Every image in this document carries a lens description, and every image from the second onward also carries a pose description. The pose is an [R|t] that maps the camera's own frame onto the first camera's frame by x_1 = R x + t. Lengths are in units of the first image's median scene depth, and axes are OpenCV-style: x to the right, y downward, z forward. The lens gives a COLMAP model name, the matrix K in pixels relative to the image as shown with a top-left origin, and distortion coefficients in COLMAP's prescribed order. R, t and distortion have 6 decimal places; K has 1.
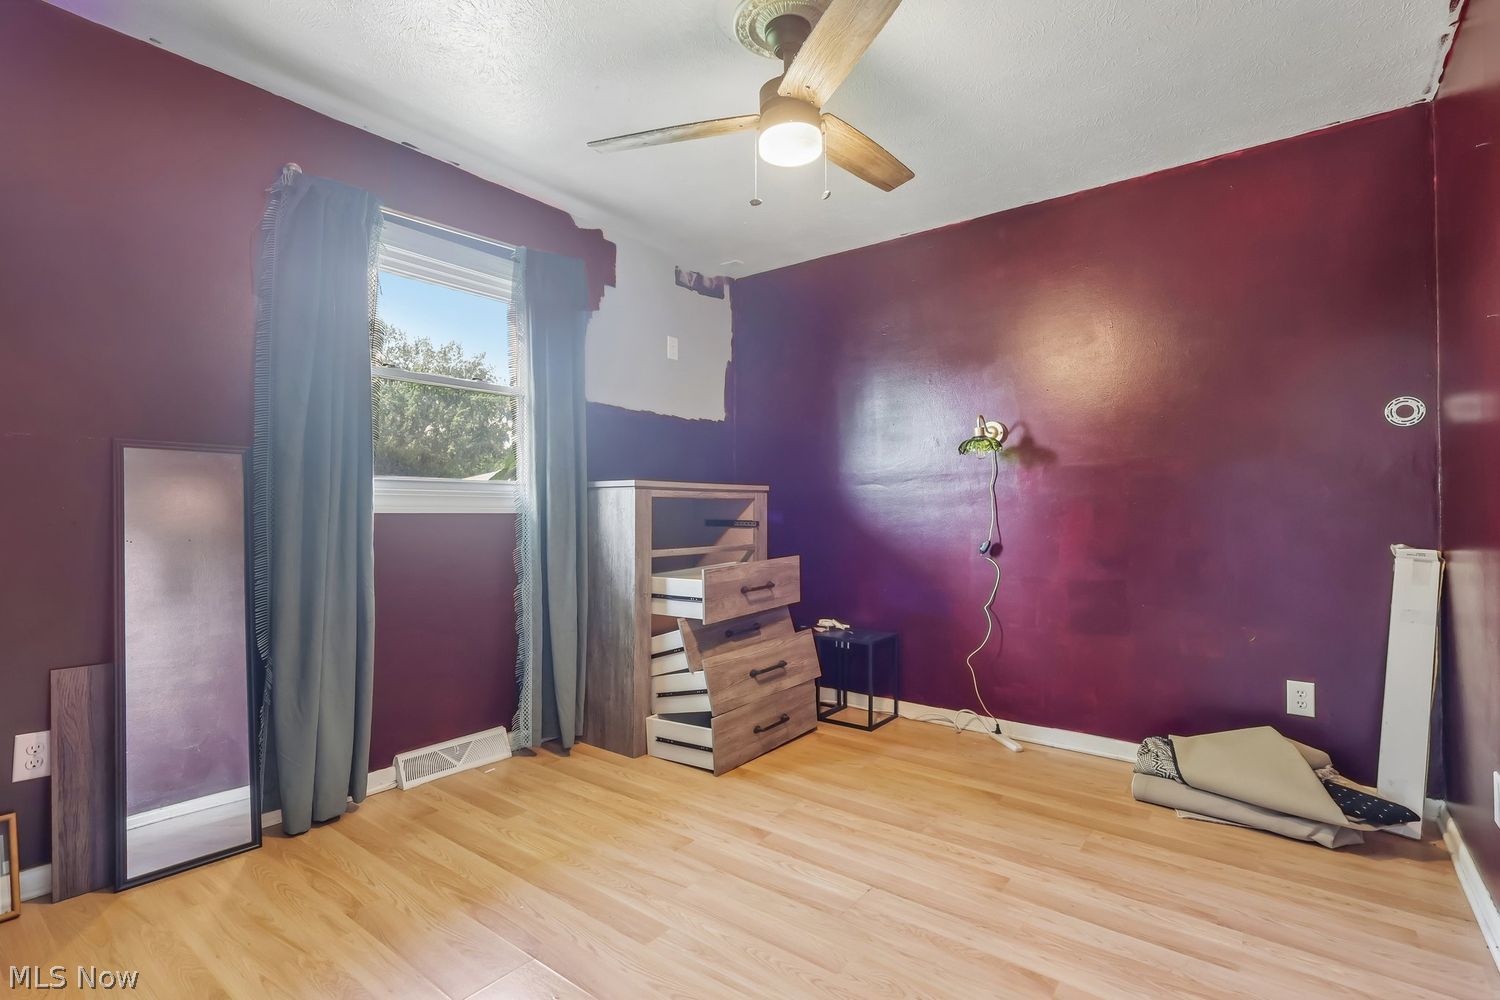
lens RADIAL K [[708.2, 0, 750.6], [0, 708.2, 506.8], [0, 0, 1]] dist [0.001770, 0.000537]
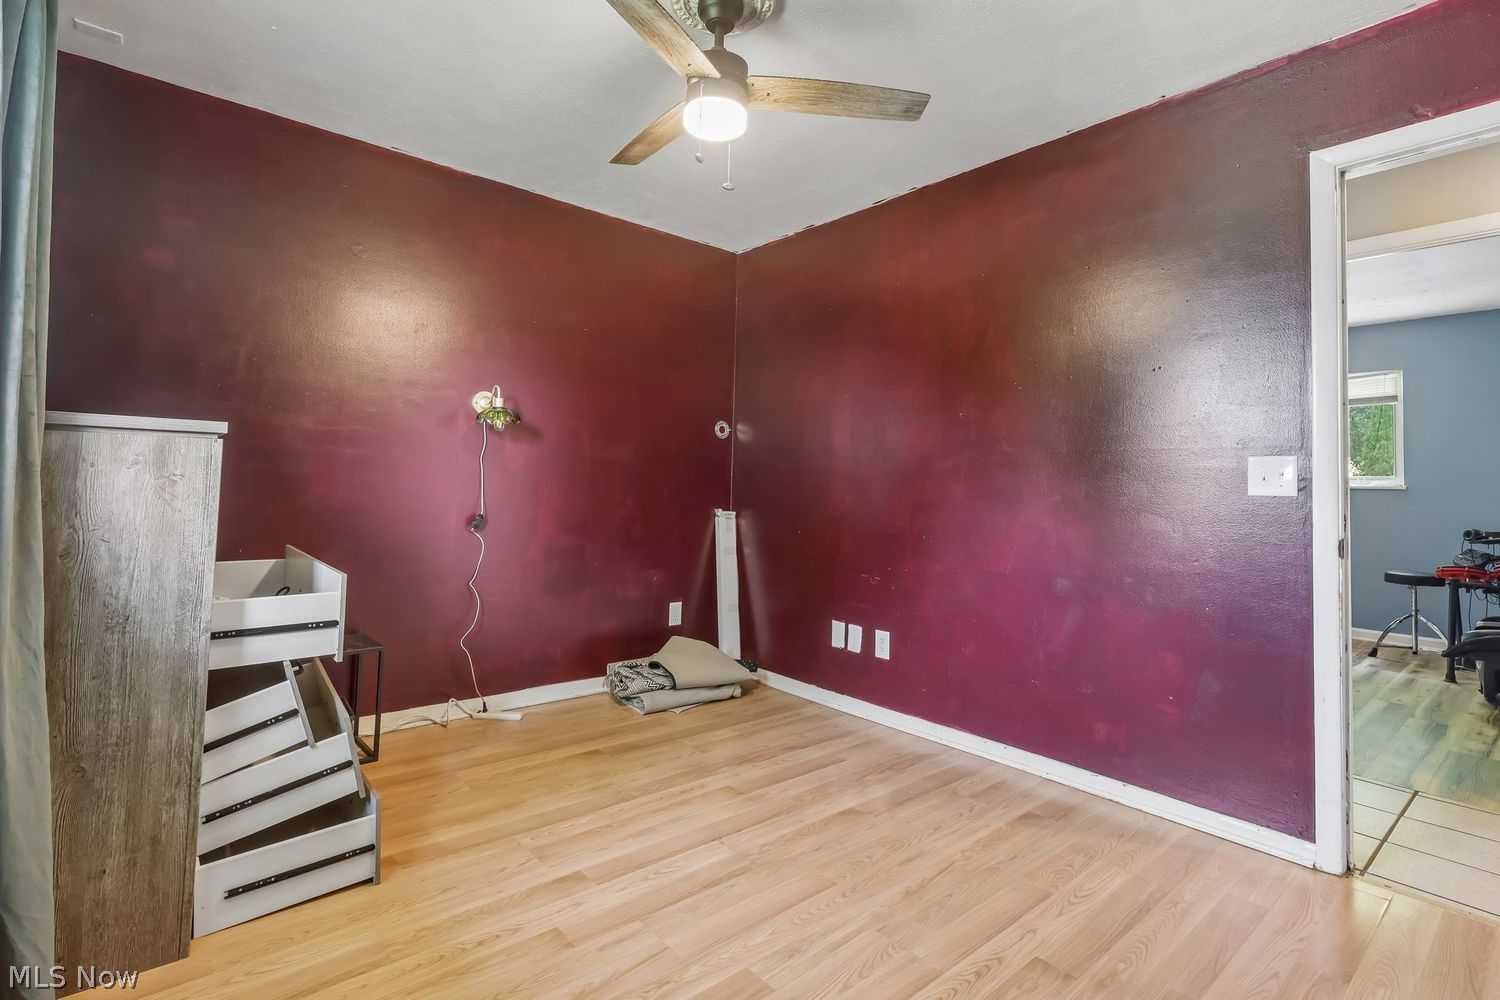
lens RADIAL K [[704.6, 0, 750.2], [0, 704.6, 464.9], [0, 0, 1]] dist [-0.001734, 0.000073]
pose [[0.205783, 0.036598, 0.977913, -0.679468], [-0.031683, 0.999026, -0.030722, -0.001457], [-0.978085, -0.024661, 0.206742, 0.571149]]
